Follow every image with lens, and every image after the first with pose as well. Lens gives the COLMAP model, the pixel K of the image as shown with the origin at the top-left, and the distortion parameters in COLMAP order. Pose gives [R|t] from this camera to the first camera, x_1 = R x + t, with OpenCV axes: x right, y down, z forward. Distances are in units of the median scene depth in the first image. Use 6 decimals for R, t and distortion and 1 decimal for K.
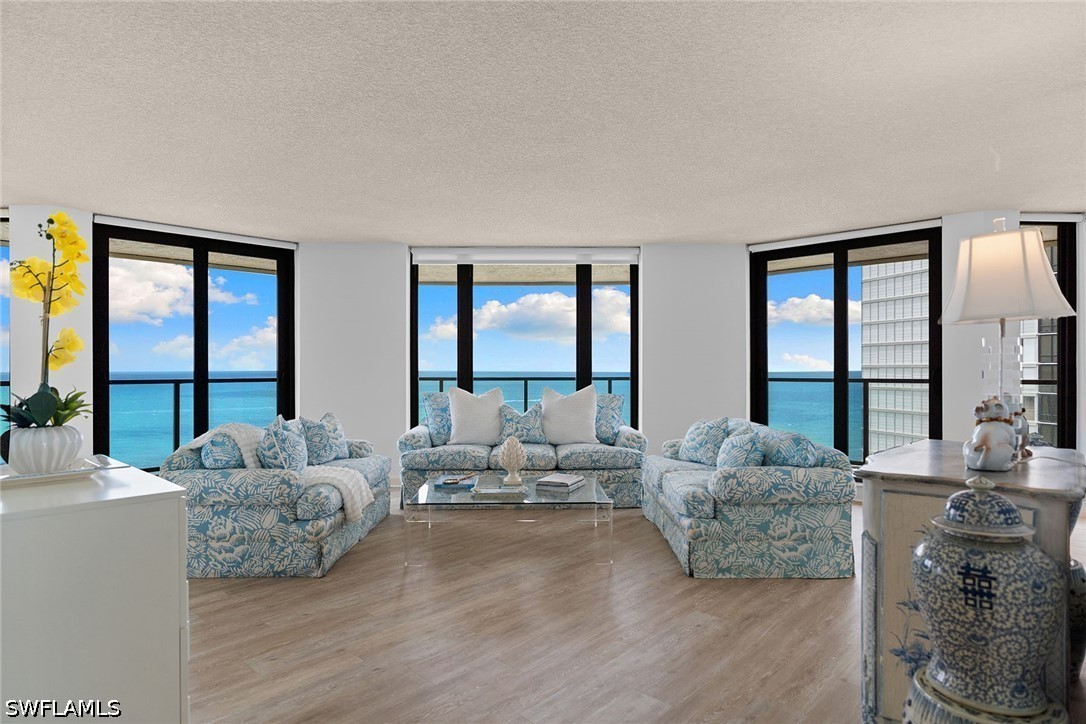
lens RADIAL K [[595.8, 0, 543.0], [0, 595.8, 362.0], [0, 0, 1]] dist [-0.000856, -0.000217]
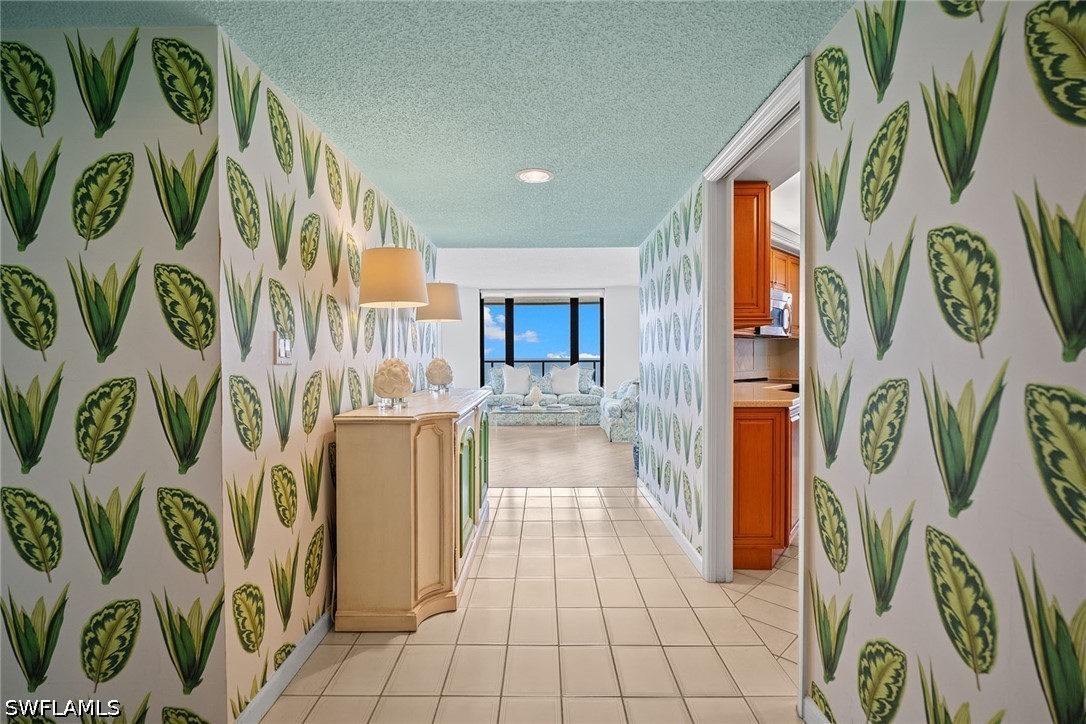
lens RADIAL K [[506.8, 0, 543.0], [0, 506.8, 362.0], [0, 0, 1]] dist [0.000013, -0.000003]
pose [[0.999427, -0.001970, -0.033777, 0.028794], [0.002756, 0.999726, 0.023244, -0.003952], [0.033722, -0.023324, 0.999159, -0.643876]]
